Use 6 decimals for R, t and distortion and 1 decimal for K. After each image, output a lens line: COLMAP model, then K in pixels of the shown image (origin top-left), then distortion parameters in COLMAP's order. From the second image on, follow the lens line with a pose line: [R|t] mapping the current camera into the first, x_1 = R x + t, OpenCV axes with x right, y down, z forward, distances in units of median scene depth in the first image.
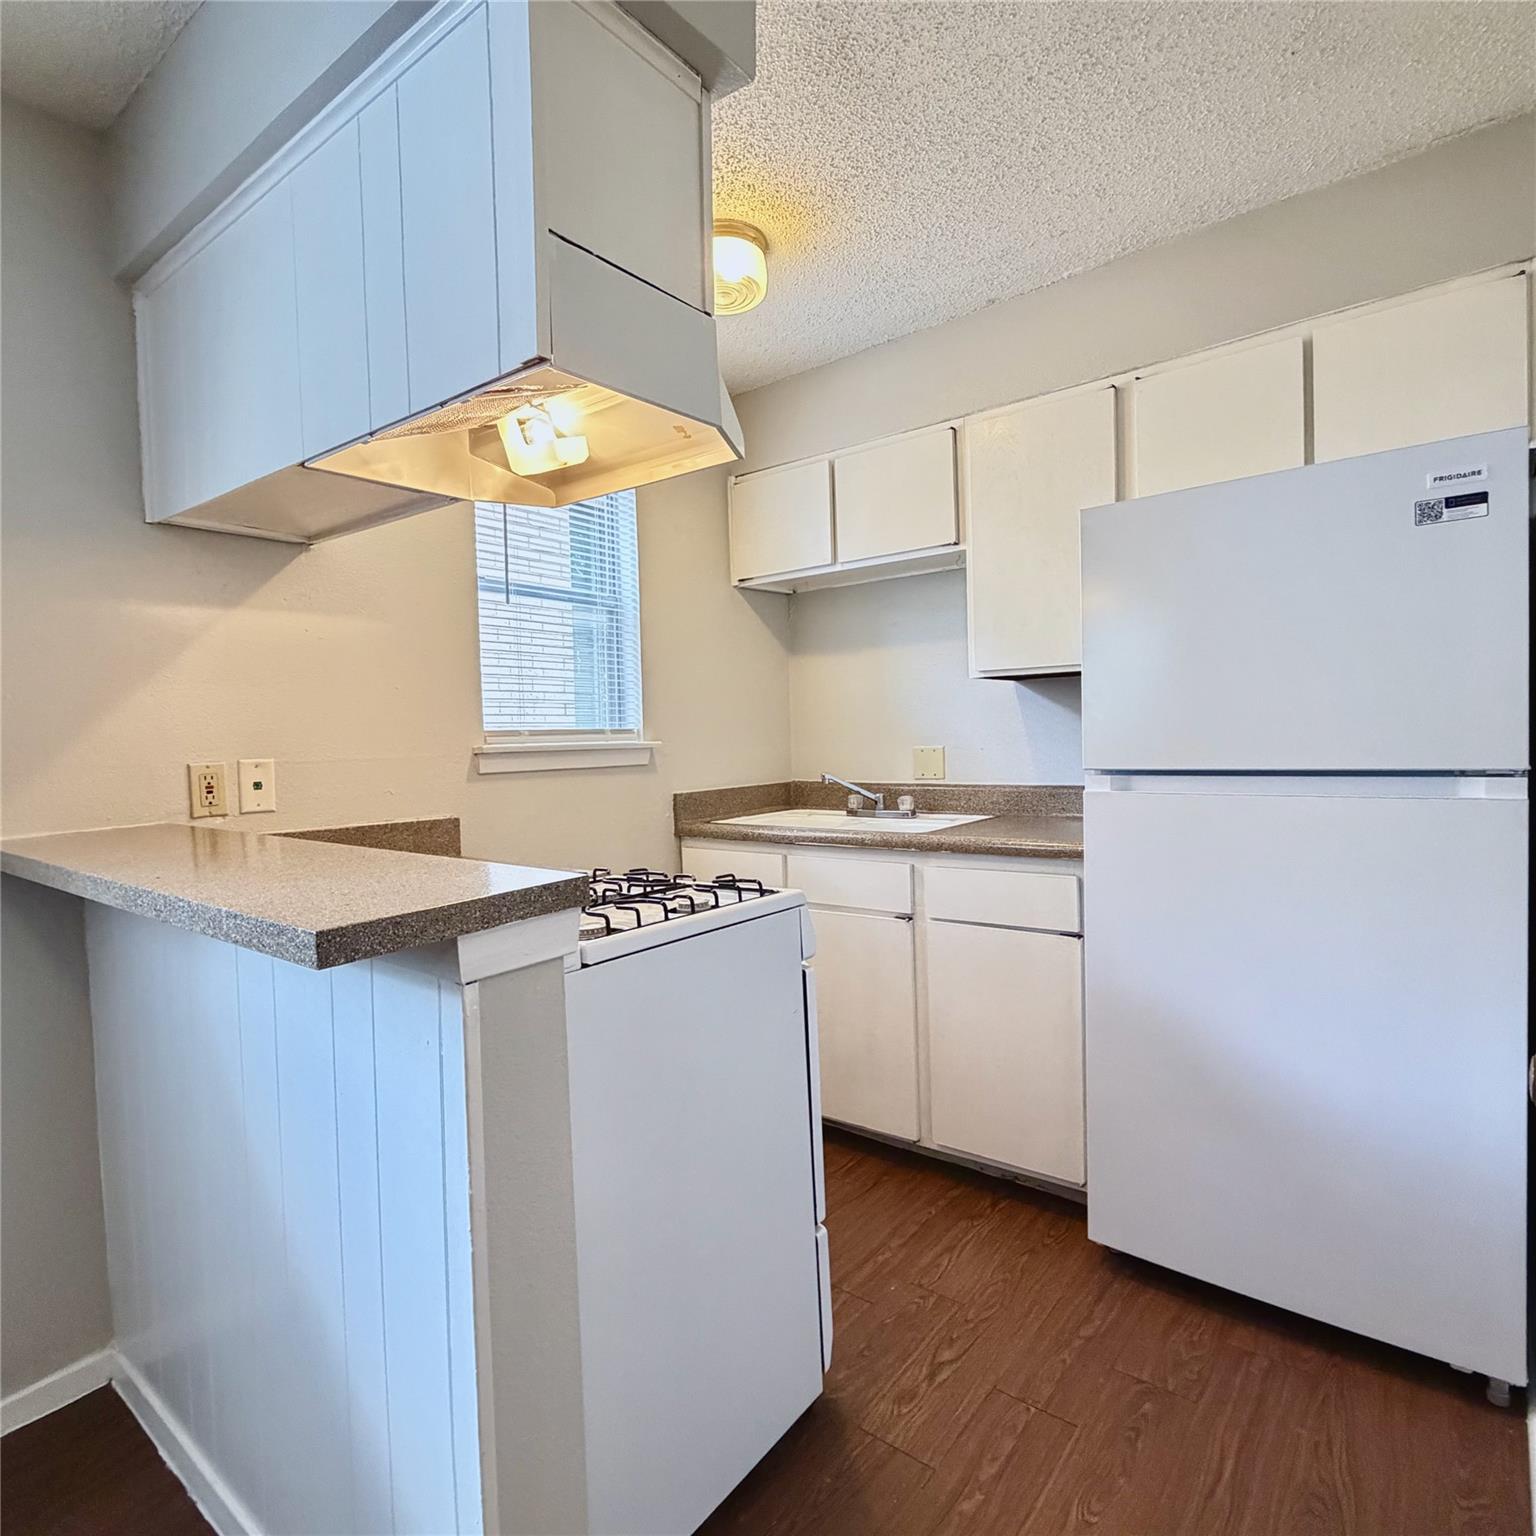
lens RADIAL K [[878.6, 0, 766.9], [0, 878.6, 766.6], [0, 0, 1]] dist [-0.007809, -0.000350]
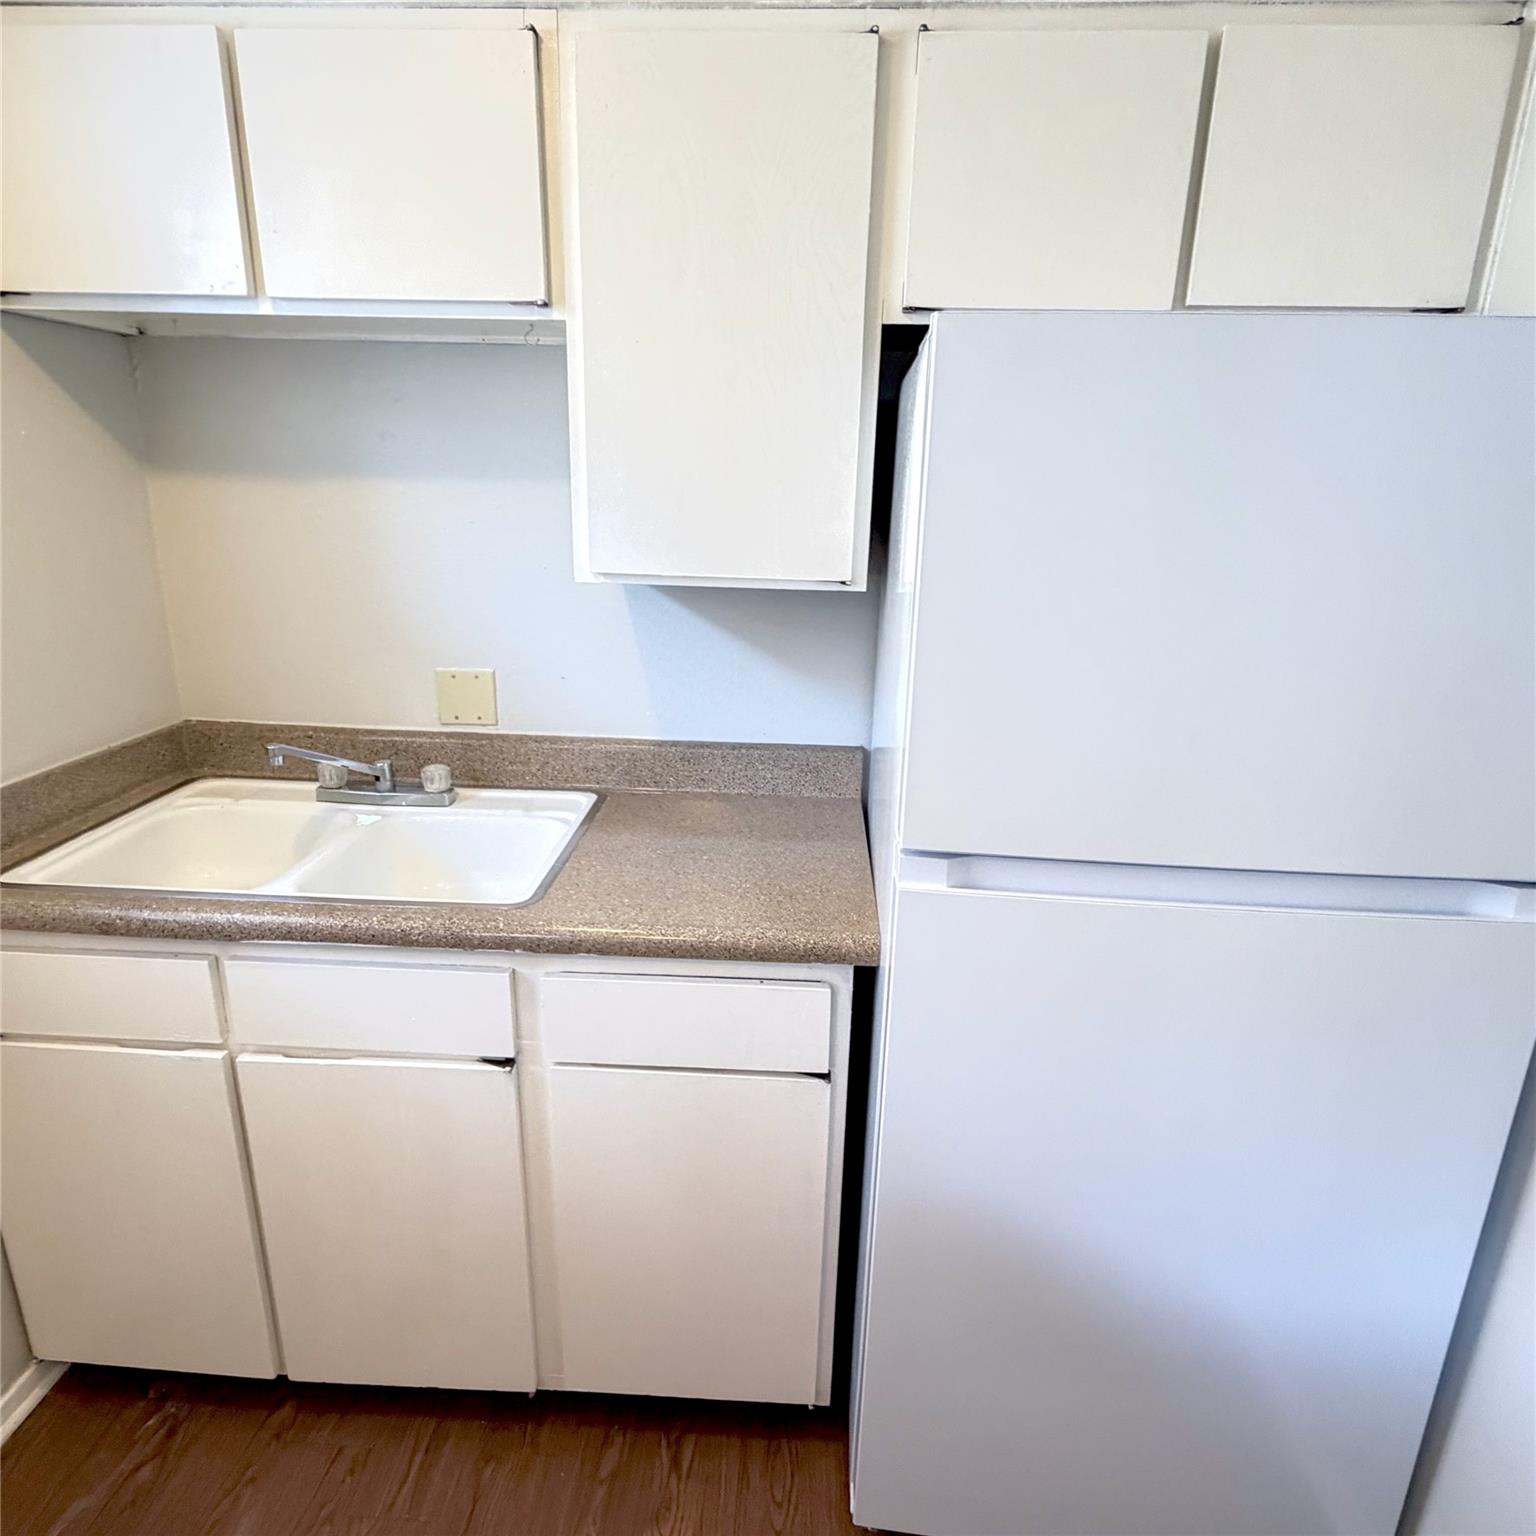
lens RADIAL K [[949.4, 0, 768.0], [0, 949.4, 768.0], [0, 0, 1]] dist [0.000517, -0.000928]
pose [[0.813627, -0.117669, 0.569356, -0.016520], [-0.028305, 0.970126, 0.240944, -0.134233], [-0.580698, -0.212154, 0.785990, 0.456347]]
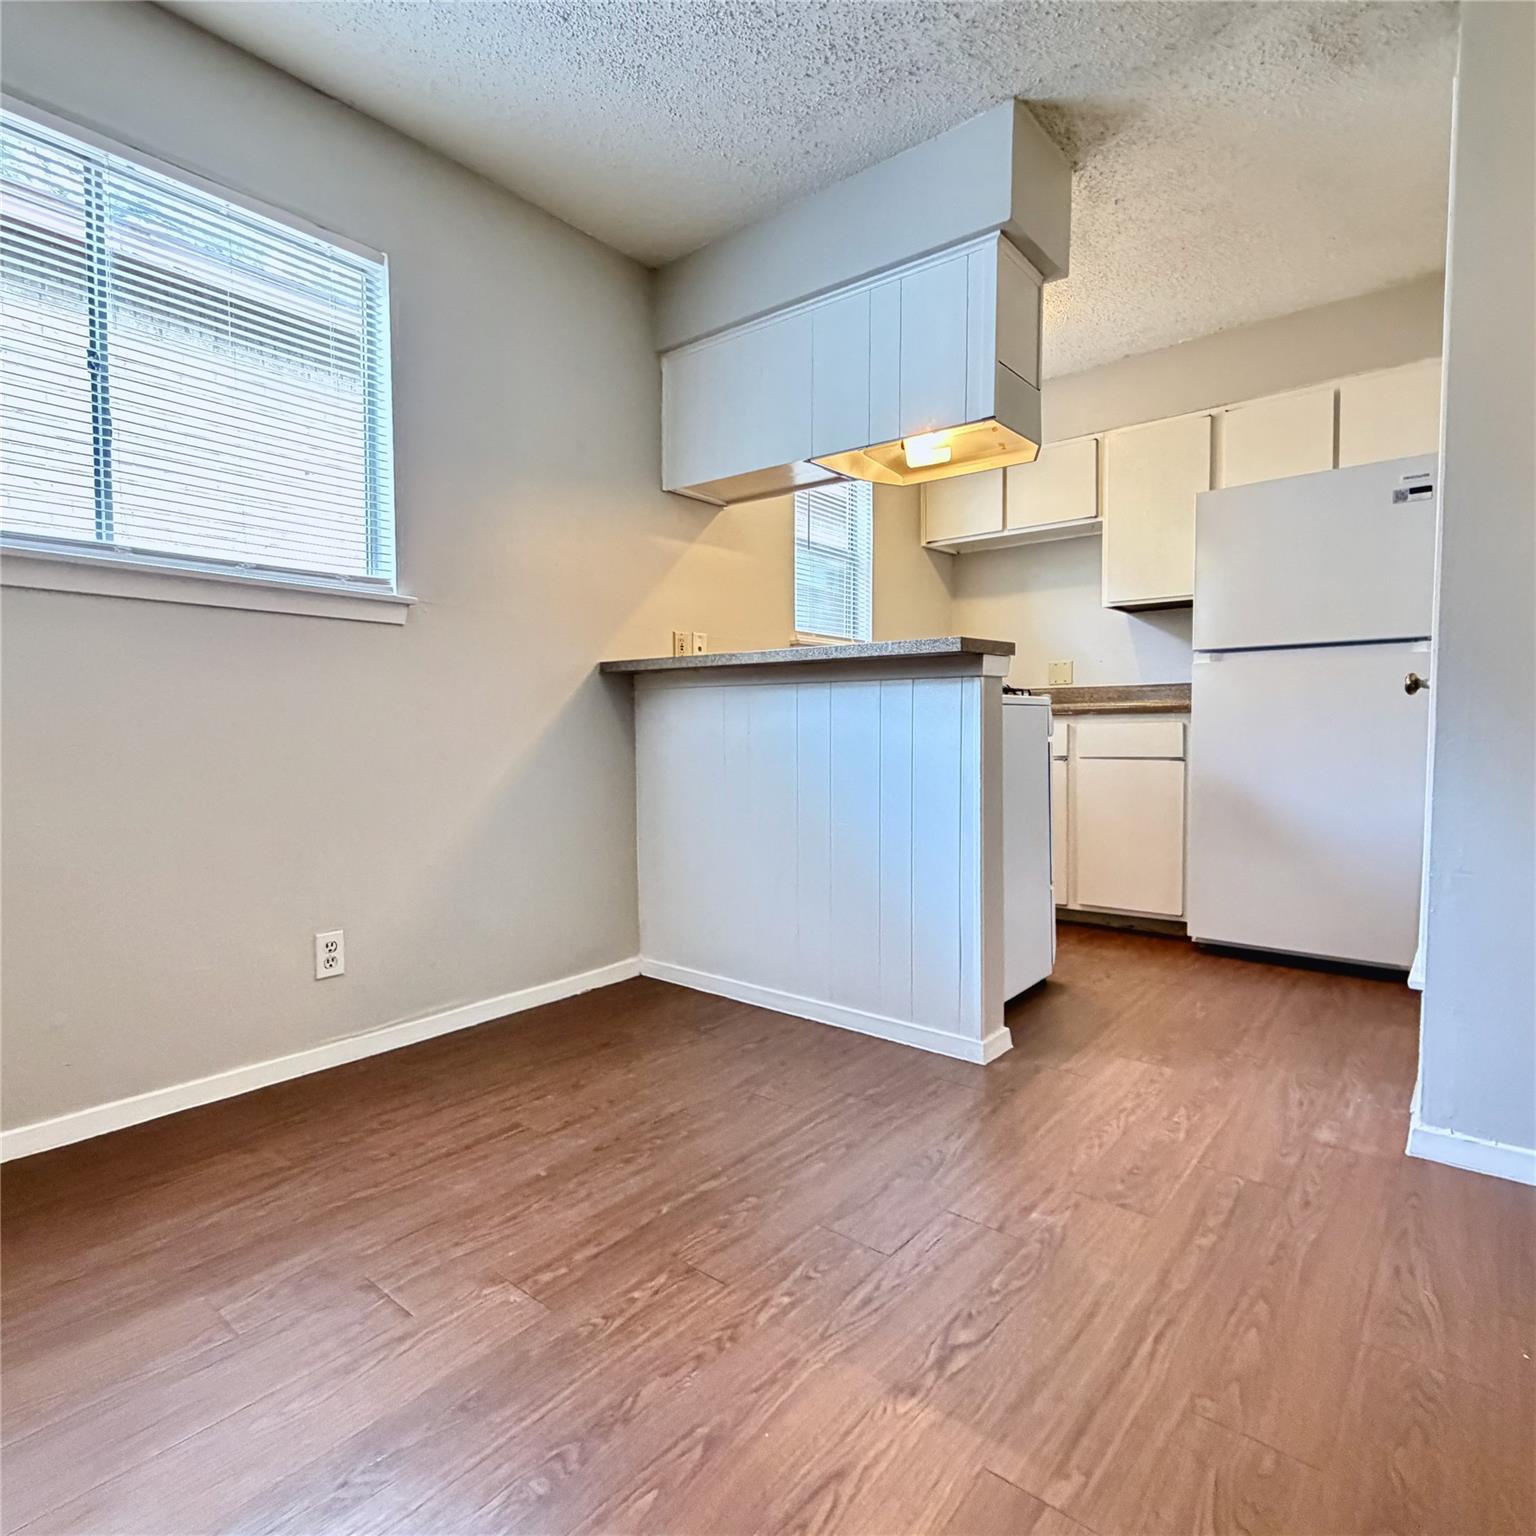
lens RADIAL K [[891.0, 0, 763.0], [0, 891.0, 766.0], [0, 0, 1]] dist [0.003104, -0.000229]
pose [[0.999604, 0.022845, -0.016419, -0.317928], [-0.022732, 0.999717, 0.007084, 0.173122], [0.016576, -0.006708, 0.999840, -0.532631]]
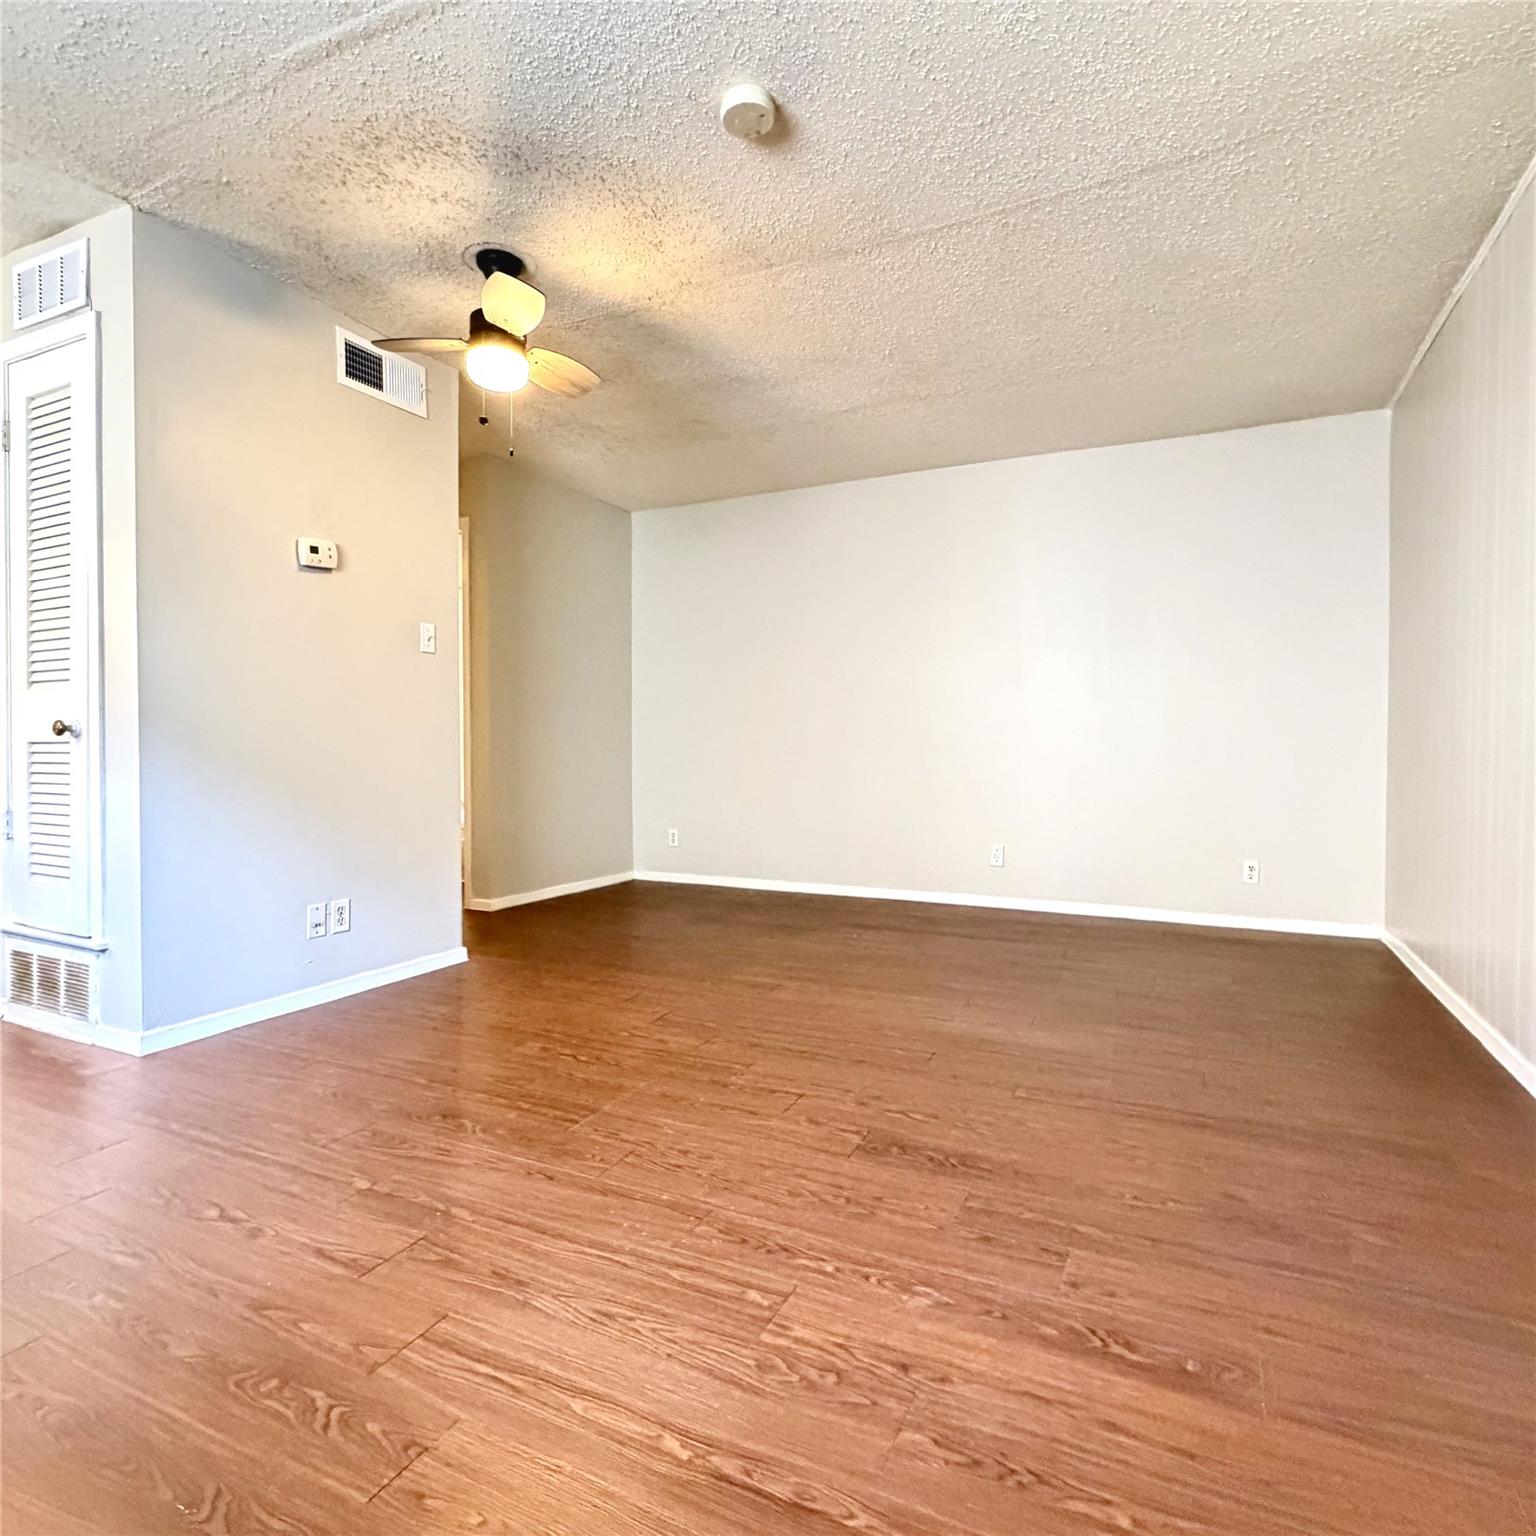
lens RADIAL K [[891.0, 0, 763.0], [0, 891.0, 766.0], [0, 0, 1]] dist [0.003104, -0.000229]
pose [[-0.219492, 0.006252, 0.975594, -0.941902], [0.044598, 0.998998, 0.003632, 0.170095], [-0.974594, 0.044307, -0.219551, -0.315823]]
